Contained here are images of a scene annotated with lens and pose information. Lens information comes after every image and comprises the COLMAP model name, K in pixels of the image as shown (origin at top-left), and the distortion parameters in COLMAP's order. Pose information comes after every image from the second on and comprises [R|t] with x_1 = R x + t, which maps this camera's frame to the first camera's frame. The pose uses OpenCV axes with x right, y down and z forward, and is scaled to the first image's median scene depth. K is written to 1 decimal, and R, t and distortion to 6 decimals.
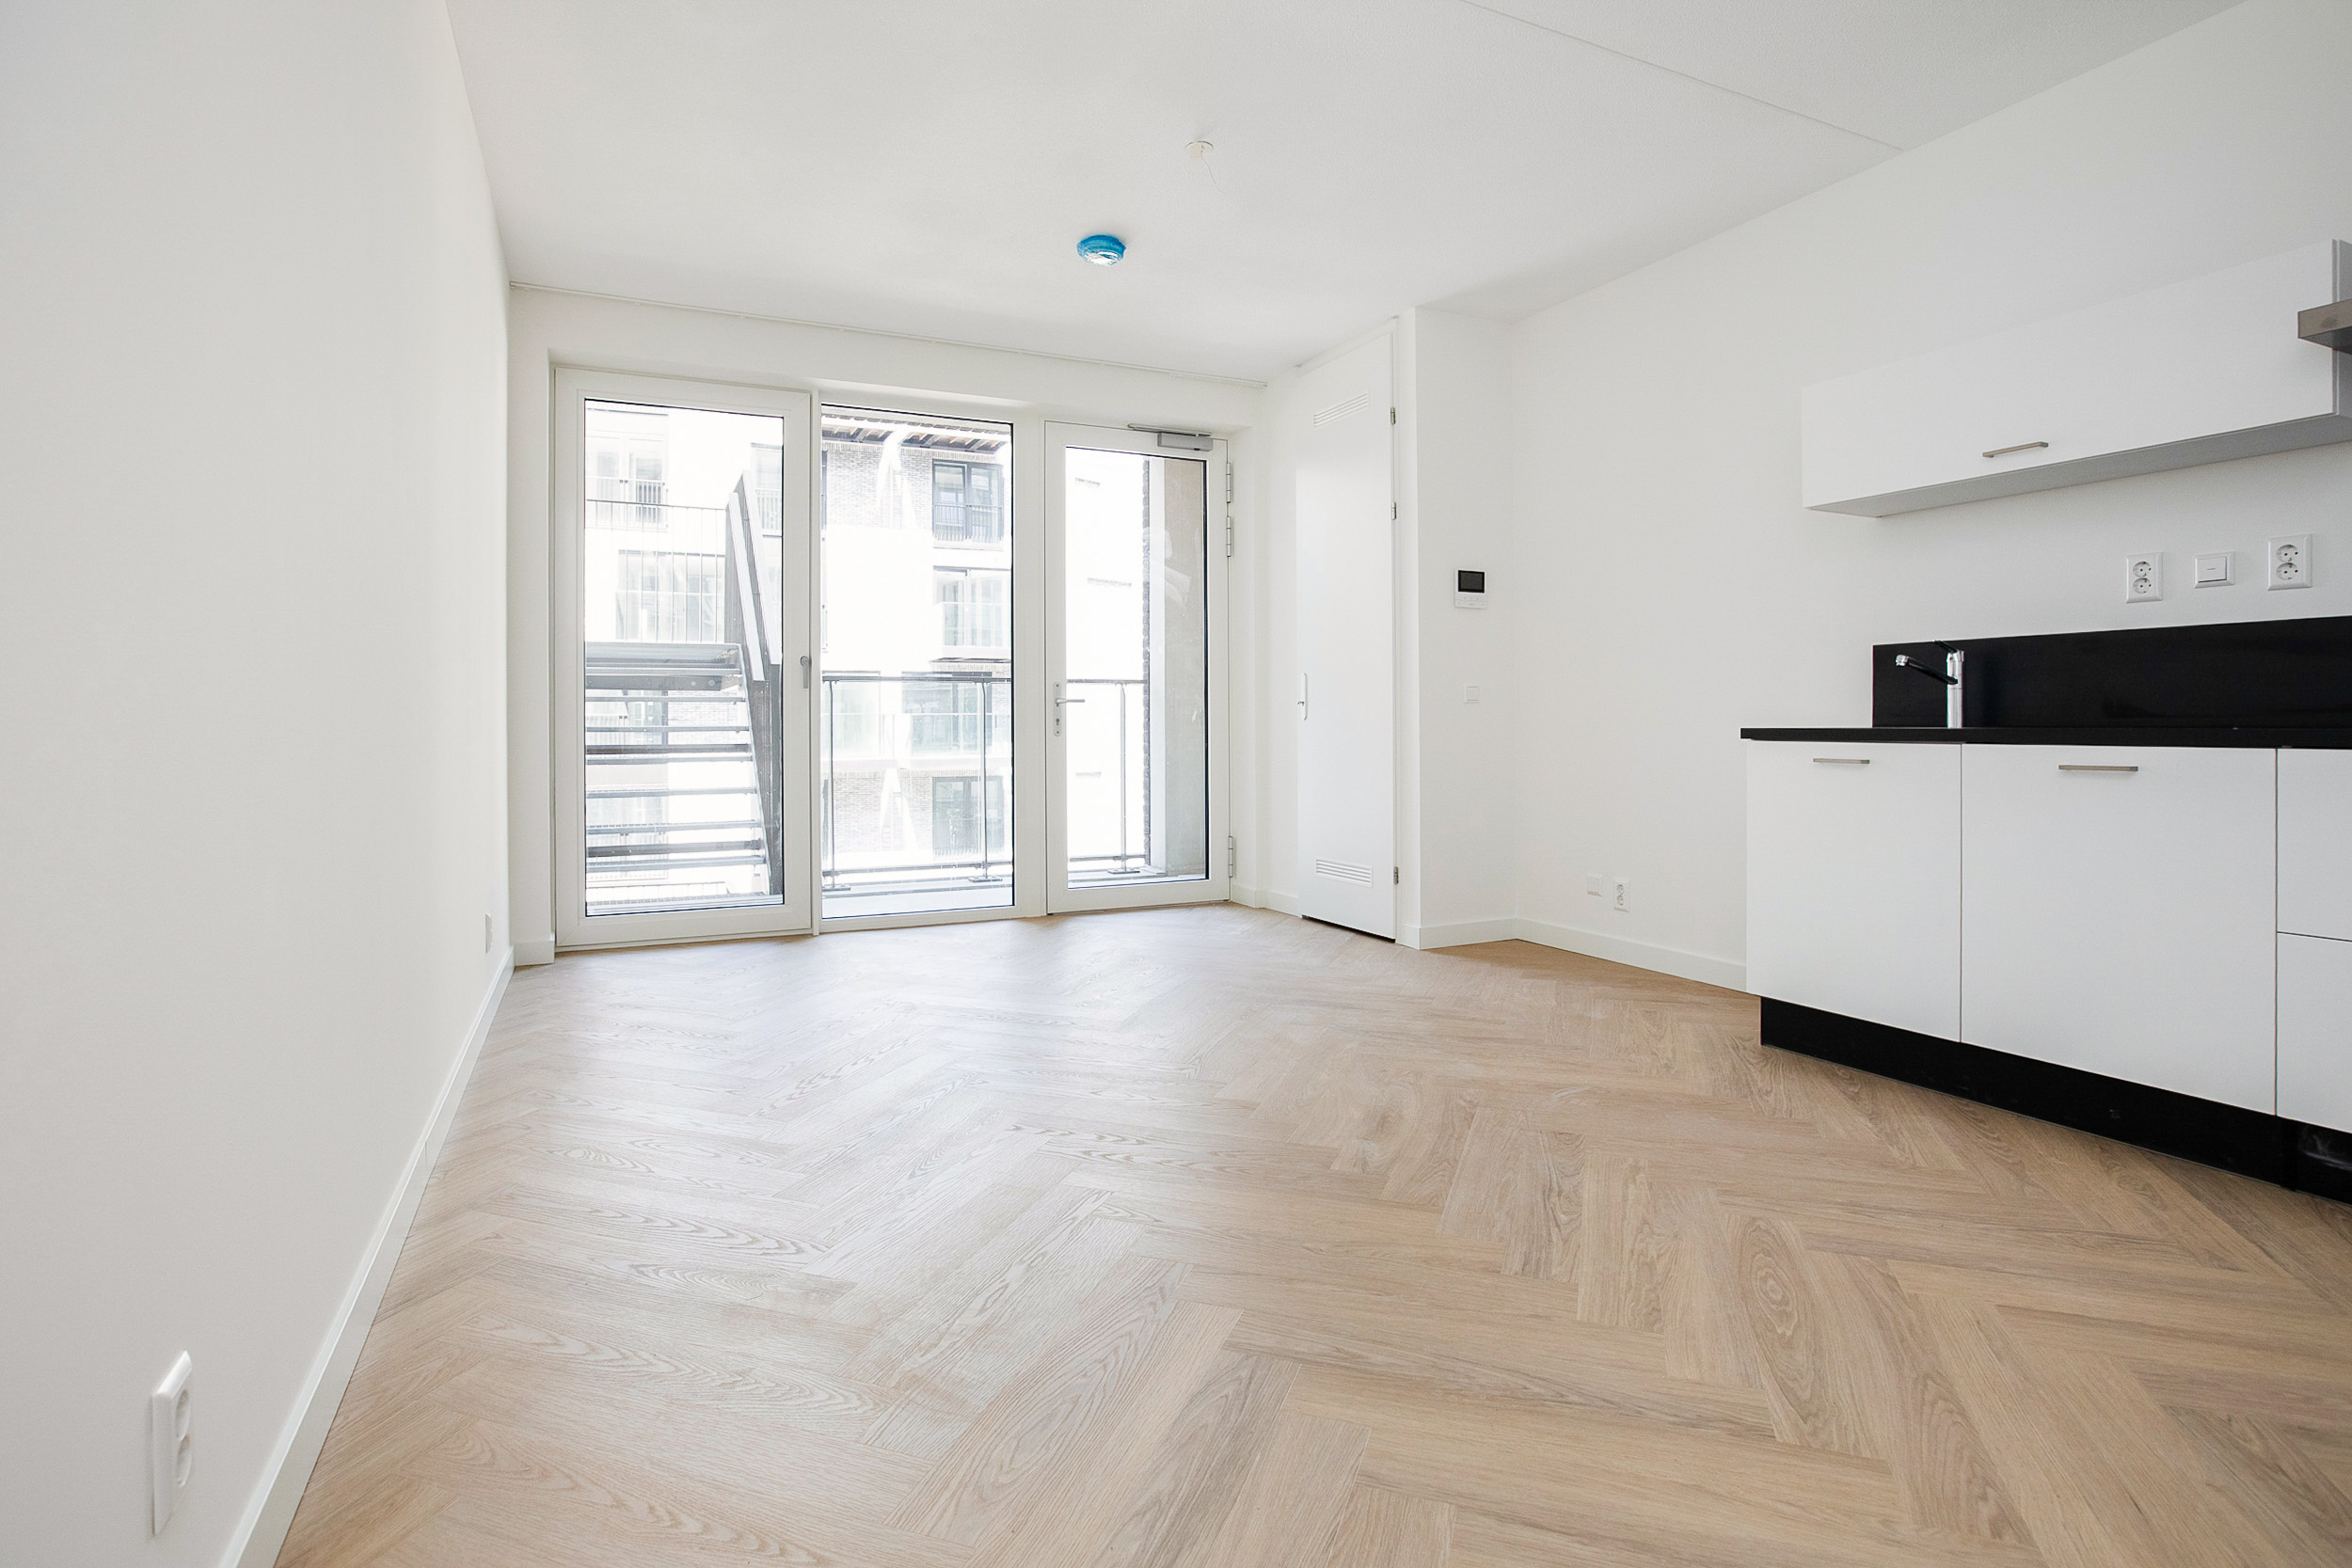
lens RADIAL K [[1175.8, 0, 1182.9], [0, 1175.8, 727.9], [0, 0, 1]] dist [-0.030791, 0.000167]
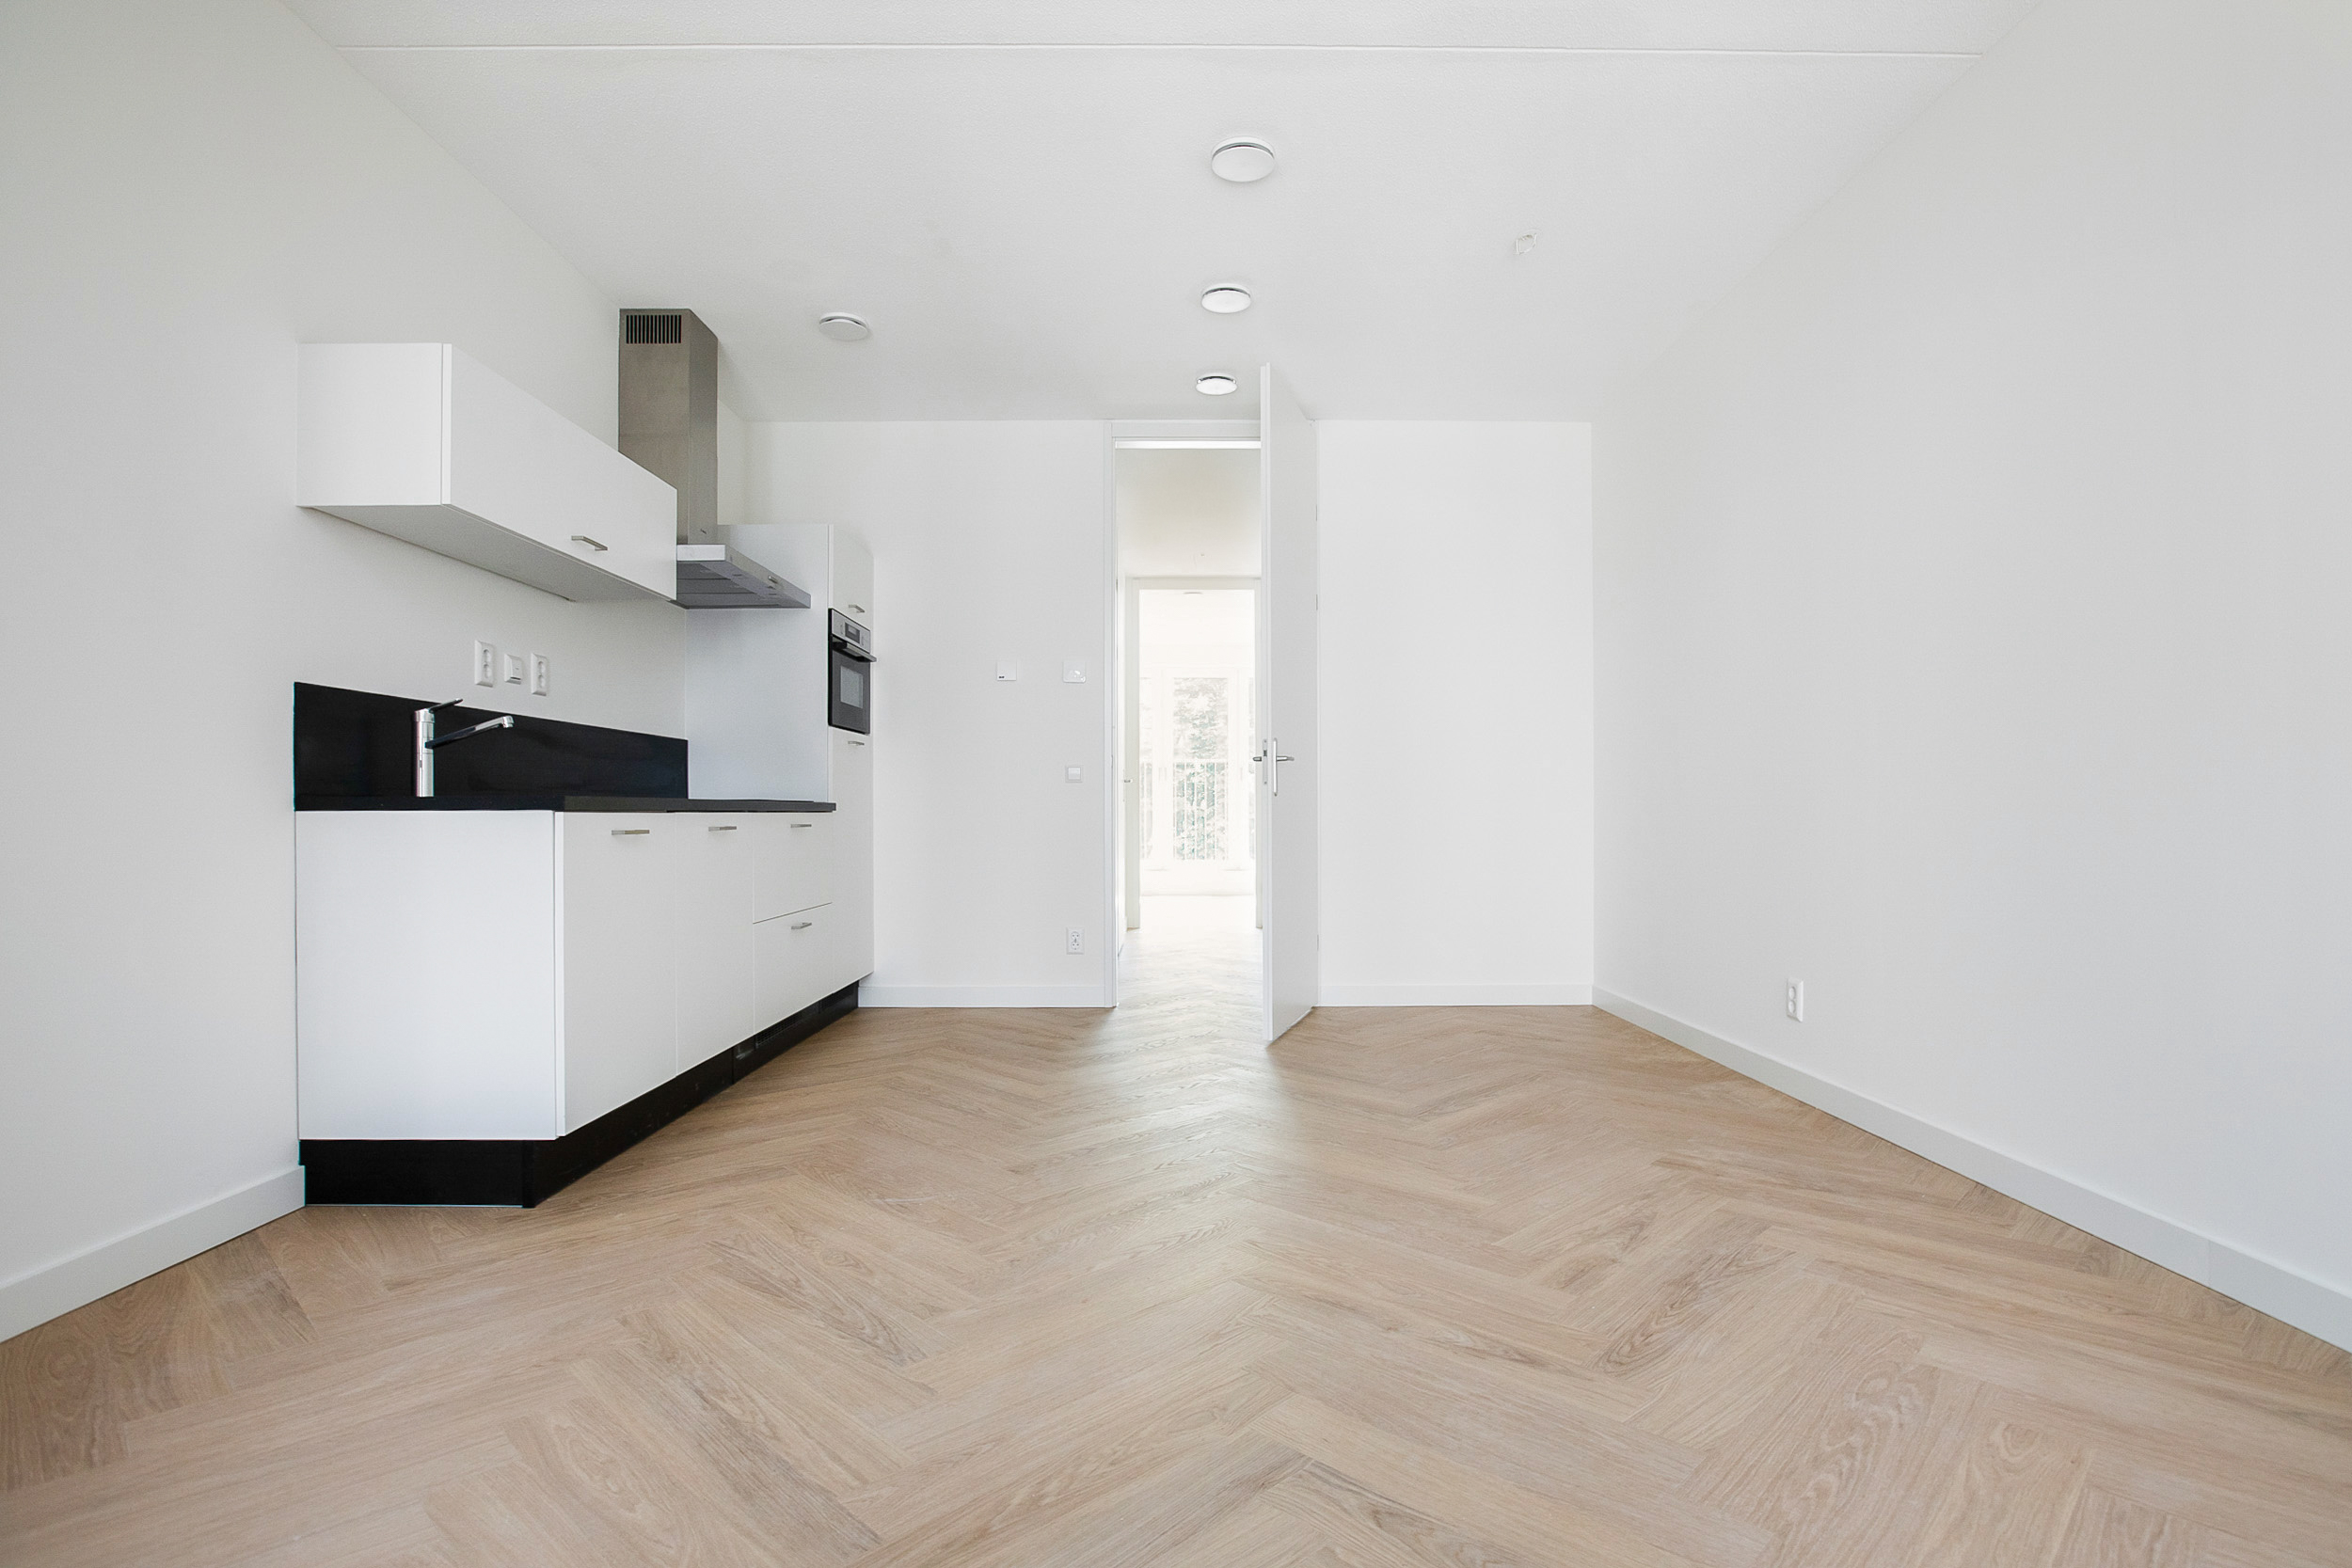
lens RADIAL K [[1201.0, 0, 1189.4], [0, 1201.0, 811.3], [0, 0, 1]] dist [-0.032781, 0.016239]
pose [[-0.905264, 0.004813, 0.424823, -0.328951], [0.005539, 0.999985, 0.000475, 0.018431], [-0.424814, 0.002783, -0.905277, 2.187669]]
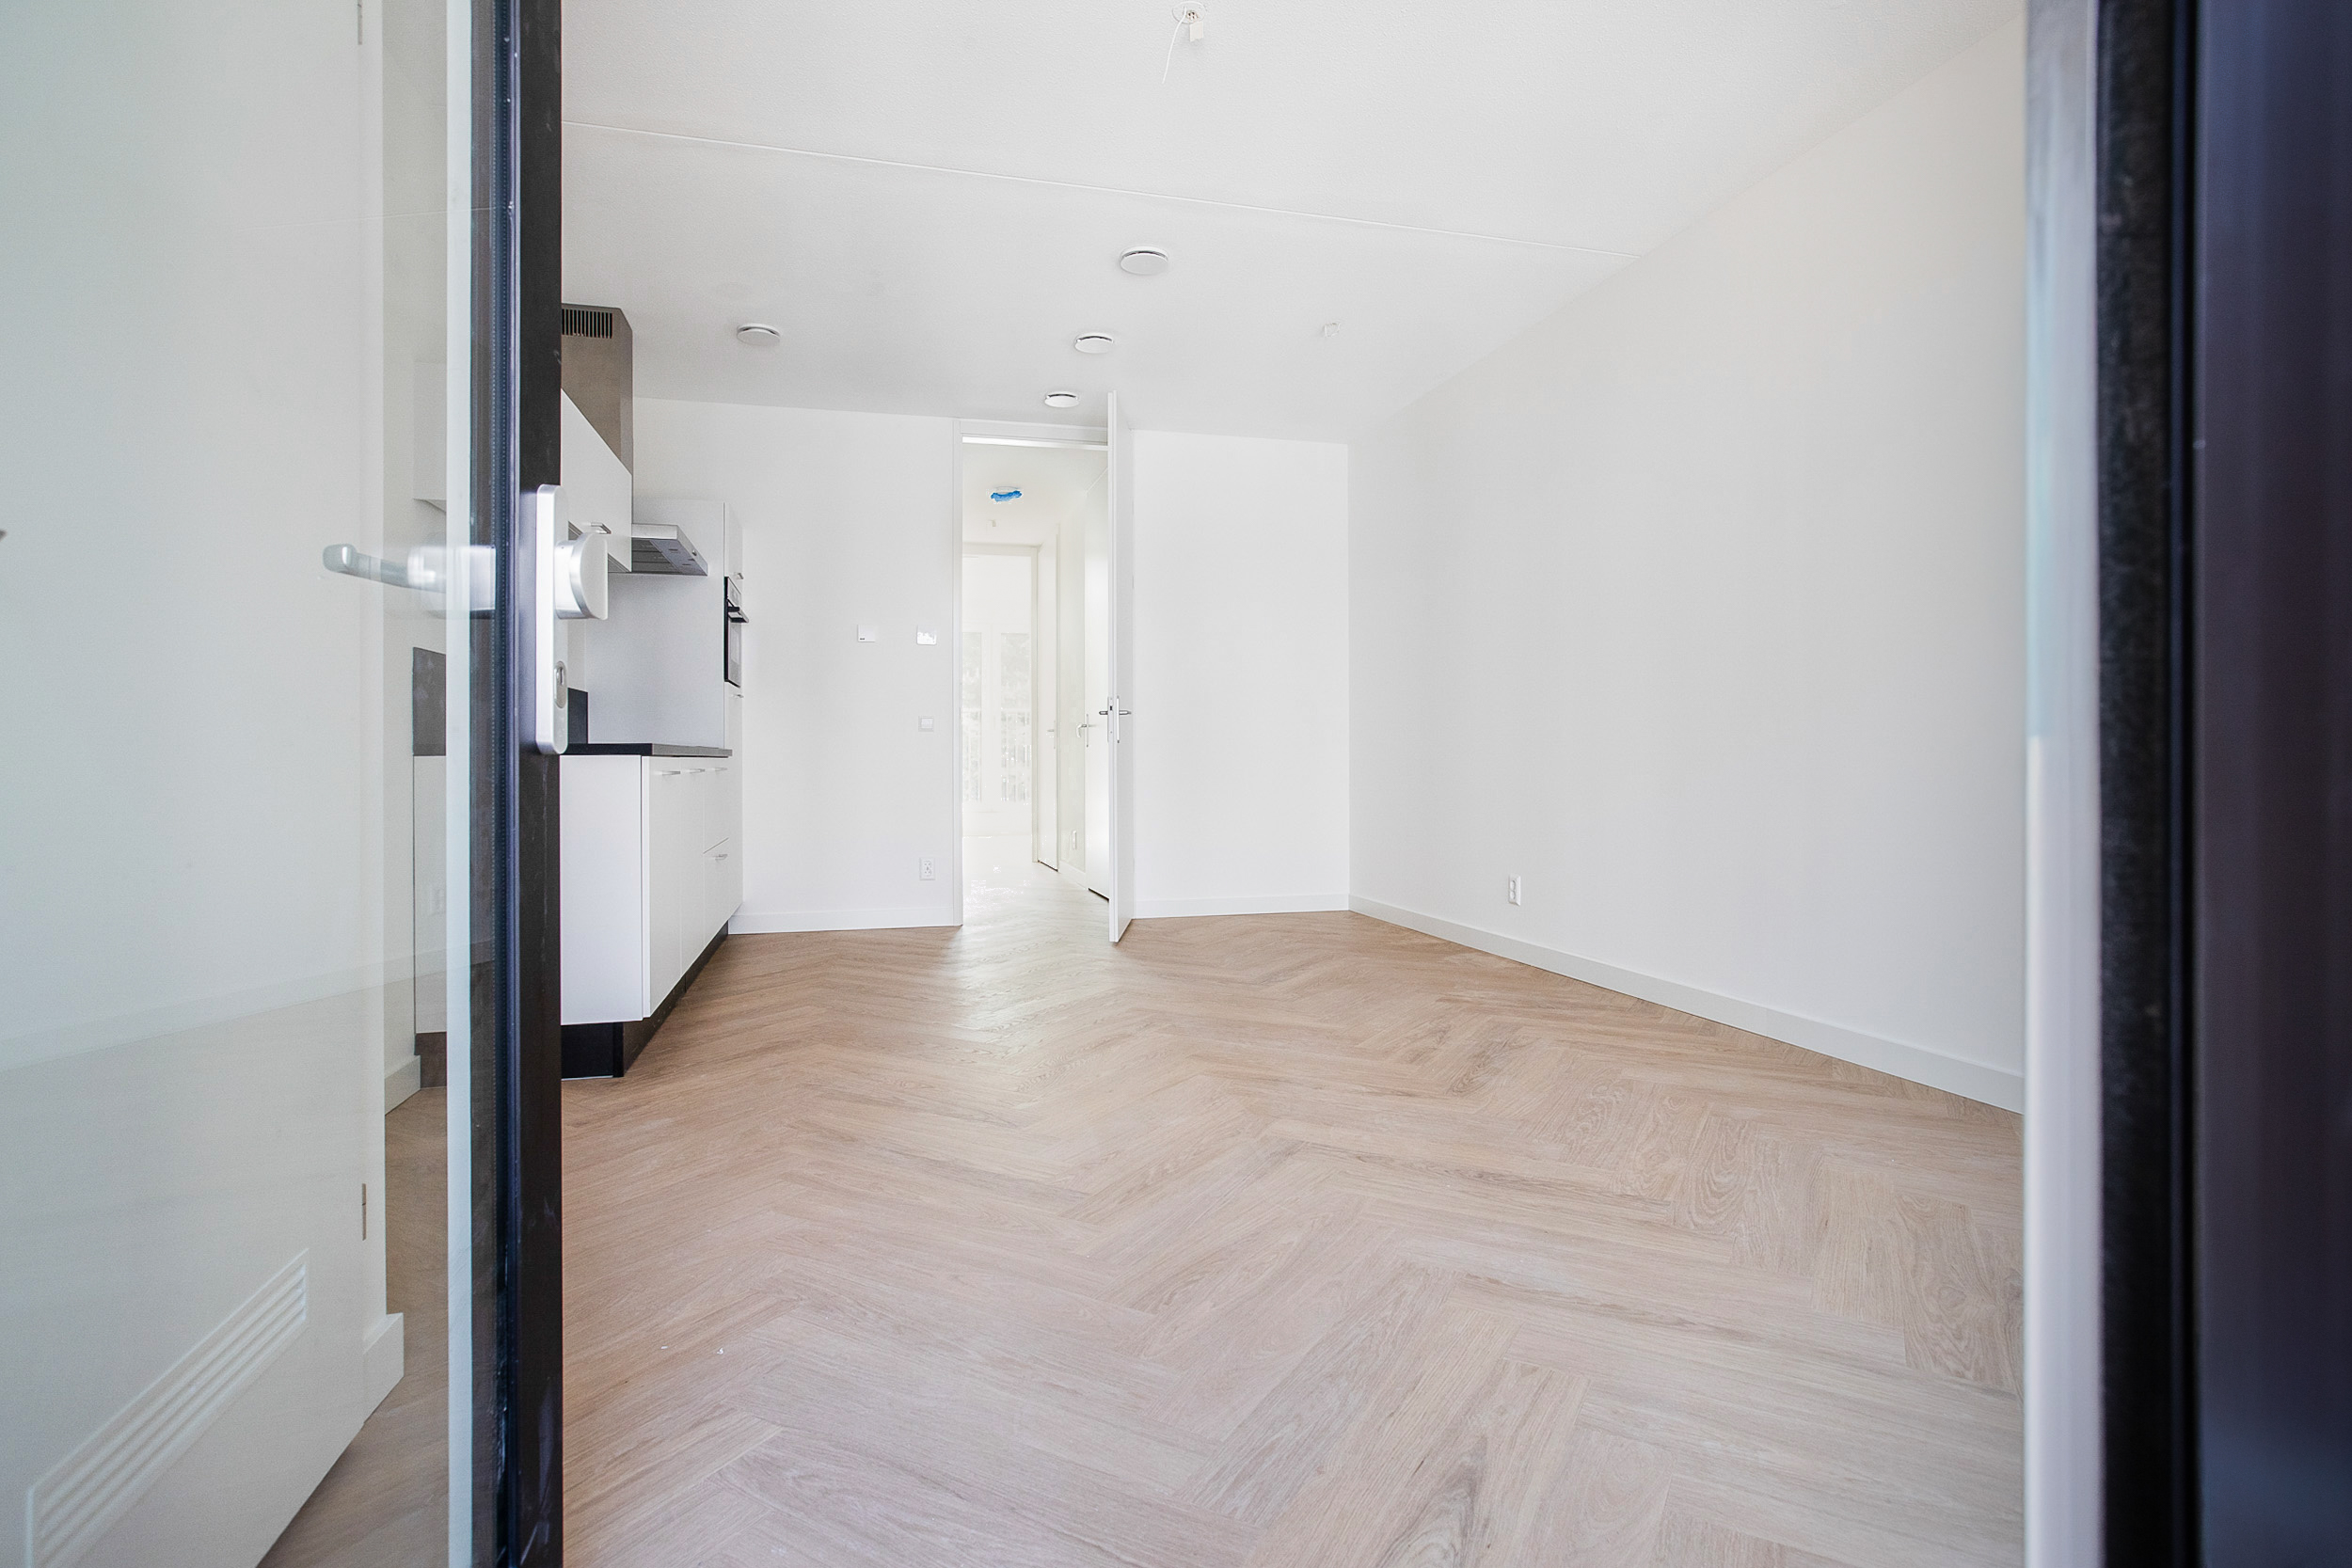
lens RADIAL K [[1225.4, 0, 1176.1], [0, 1225.4, 754.2], [0, 0, 1]] dist [-0.001996, -0.000048]
pose [[-0.983570, 0.006138, 0.180422, -0.178971], [0.006262, 0.999980, 0.000117, 0.016997], [-0.180418, 0.001245, -0.983589, 2.760217]]
